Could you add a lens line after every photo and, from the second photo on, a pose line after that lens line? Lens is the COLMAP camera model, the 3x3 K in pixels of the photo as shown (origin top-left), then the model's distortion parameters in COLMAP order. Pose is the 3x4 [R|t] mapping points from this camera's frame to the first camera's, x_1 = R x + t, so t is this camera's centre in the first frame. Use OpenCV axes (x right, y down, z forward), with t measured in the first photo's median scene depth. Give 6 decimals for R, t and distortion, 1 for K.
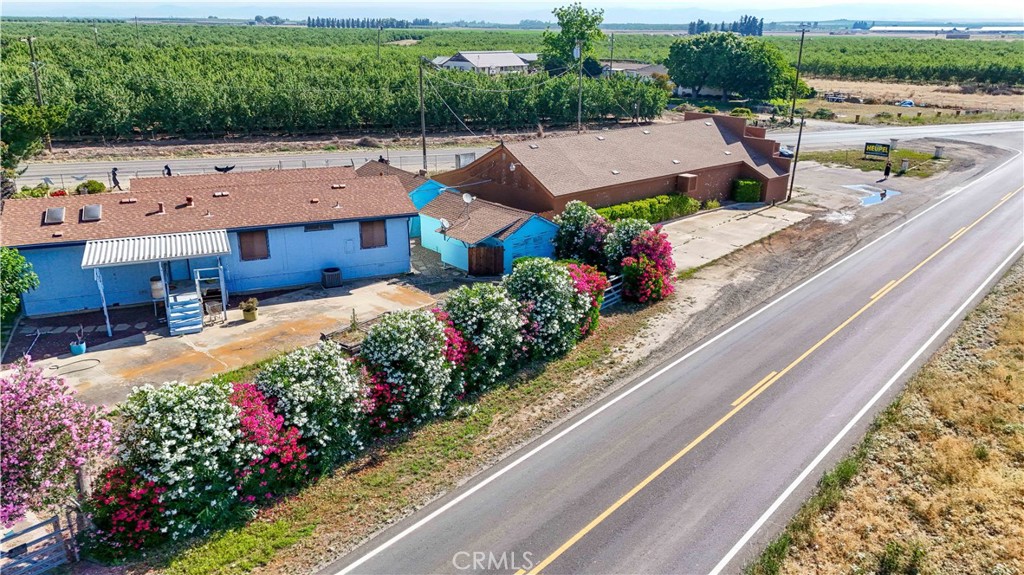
lens RADIAL K [[748.8, 0, 517.1], [0, 748.8, 287.5], [0, 0, 1]] dist [0.071620, -0.070258]
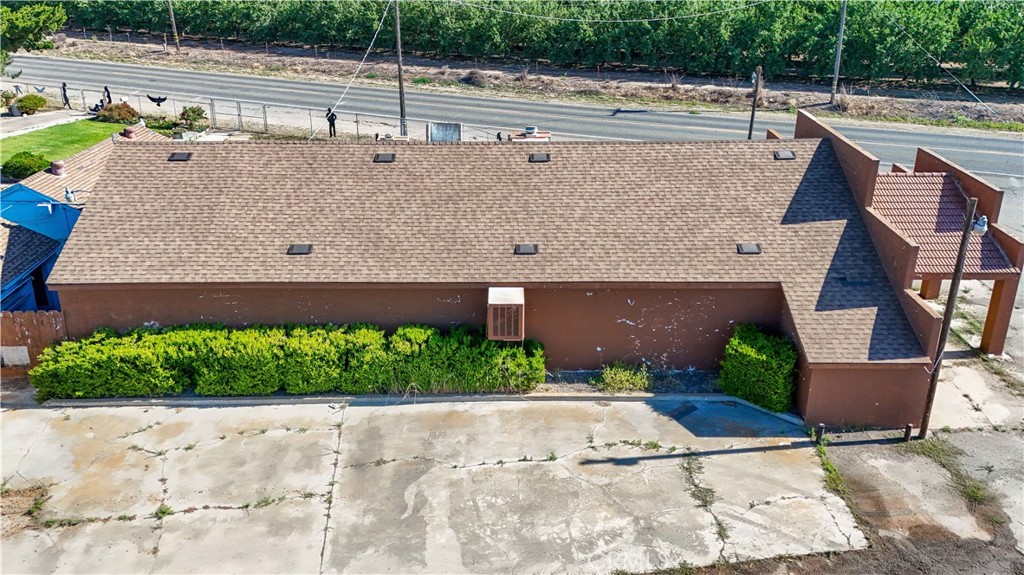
lens RADIAL K [[748.8, 0, 496.2], [0, 748.8, 221.0], [0, 0, 1]] dist [0.071620, -0.070258]
pose [[0.753456, 0.236258, -0.613584, 0.647063], [-0.205862, 0.971058, 0.121112, -0.334315], [0.624439, 0.035061, 0.780286, 1.010416]]
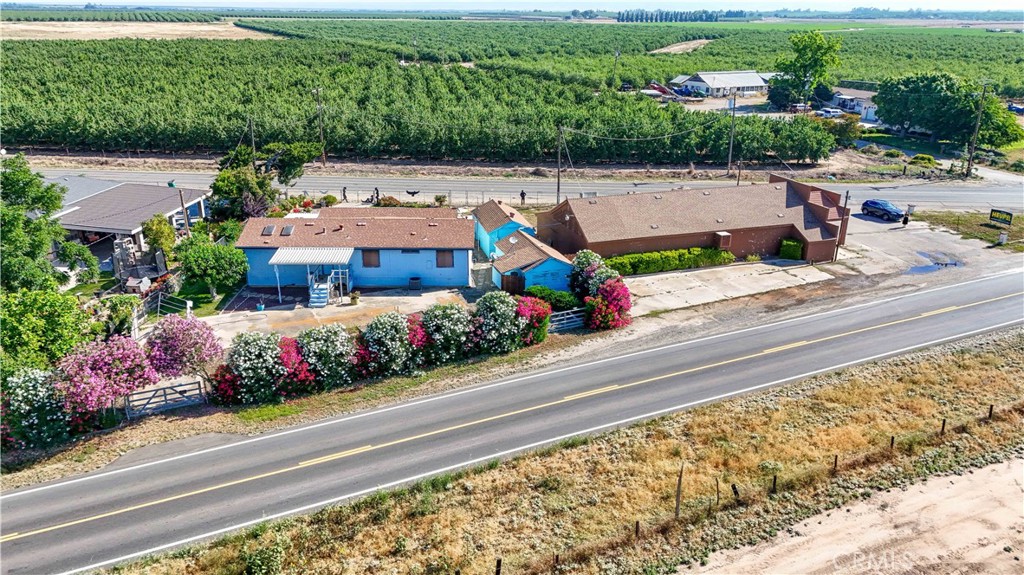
lens RADIAL K [[748.8, 0, 519.5], [0, 748.8, 283.1], [0, 0, 1]] dist [0.071620, -0.070258]
pose [[0.926240, 0.126706, -0.354999, 0.528256], [-0.124471, 0.991793, 0.029230, -0.090334], [0.355789, 0.017113, 0.934410, -0.395899]]
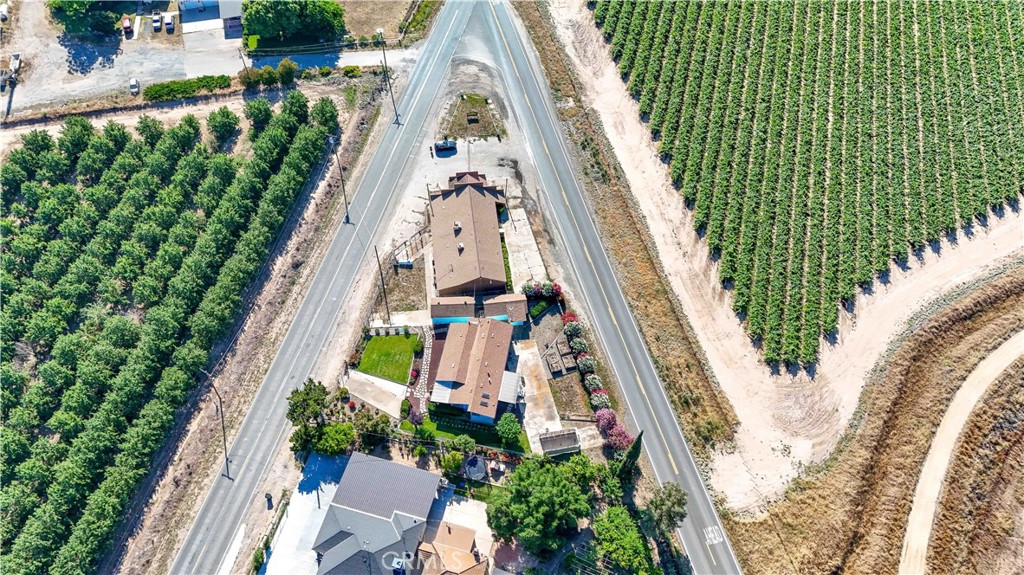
lens RADIAL K [[748.8, 0, 514.9], [0, 748.8, 292.0], [0, 0, 1]] dist [0.071620, -0.070258]
pose [[0.550696, -0.698329, 0.457243, -1.735425], [0.249281, 0.660383, 0.708346, -2.872750], [-0.796614, -0.276101, 0.537749, -0.906094]]
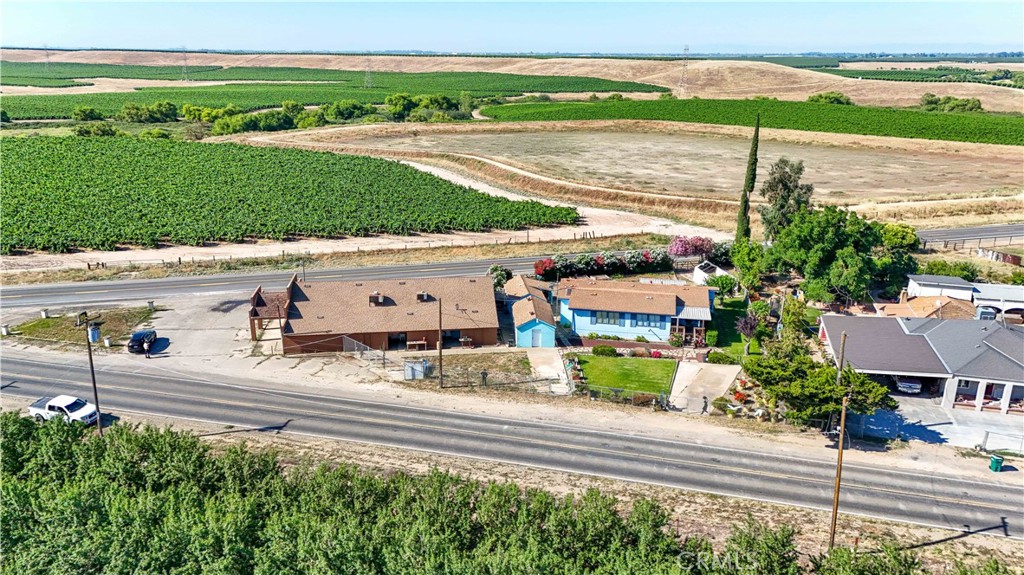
lens RADIAL K [[748.8, 0, 517.8], [0, 748.8, 290.6], [0, 0, 1]] dist [0.071620, -0.070258]
pose [[-0.836007, -0.179102, 0.518666, -1.368486], [0.165292, 0.819128, 0.549279, -1.541835], [-0.523231, 0.544933, -0.655193, 2.895745]]
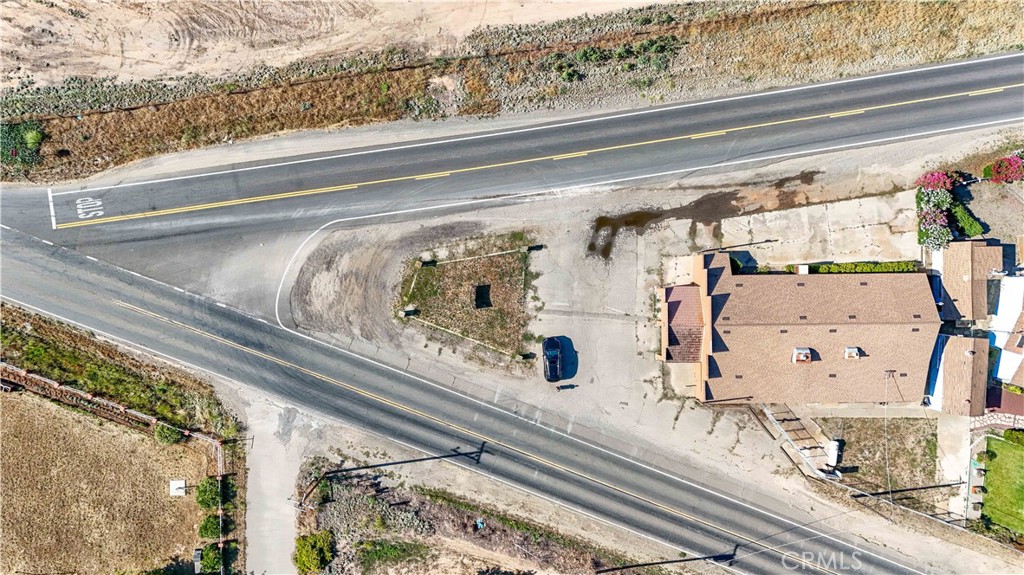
lens RADIAL K [[748.8, 0, 508.3], [0, 748.8, 287.3], [0, 0, 1]] dist [0.071620, -0.070258]
pose [[-0.764952, -0.643828, -0.018293, 0.977299], [0.188414, -0.250839, 0.949516, -2.422250], [-0.615913, 0.722887, 0.313186, 1.324739]]
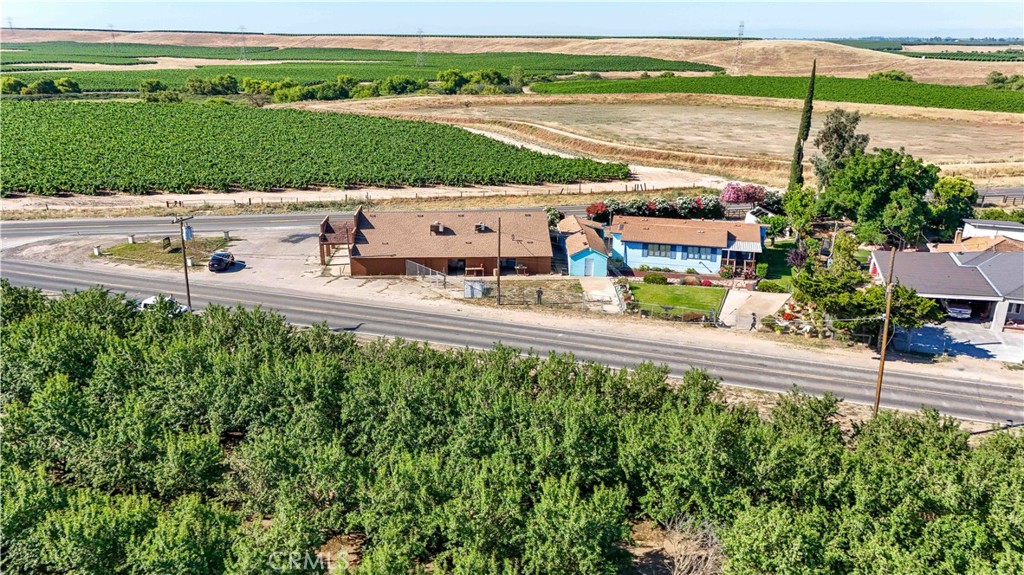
lens RADIAL K [[748.8, 0, 517.2], [0, 748.8, 292.5], [0, 0, 1]] dist [0.071620, -0.070258]
pose [[-0.799572, -0.206328, 0.564016, -1.428617], [0.182290, 0.811449, 0.555266, -1.454196], [-0.572237, 0.546789, -0.611200, 3.070346]]
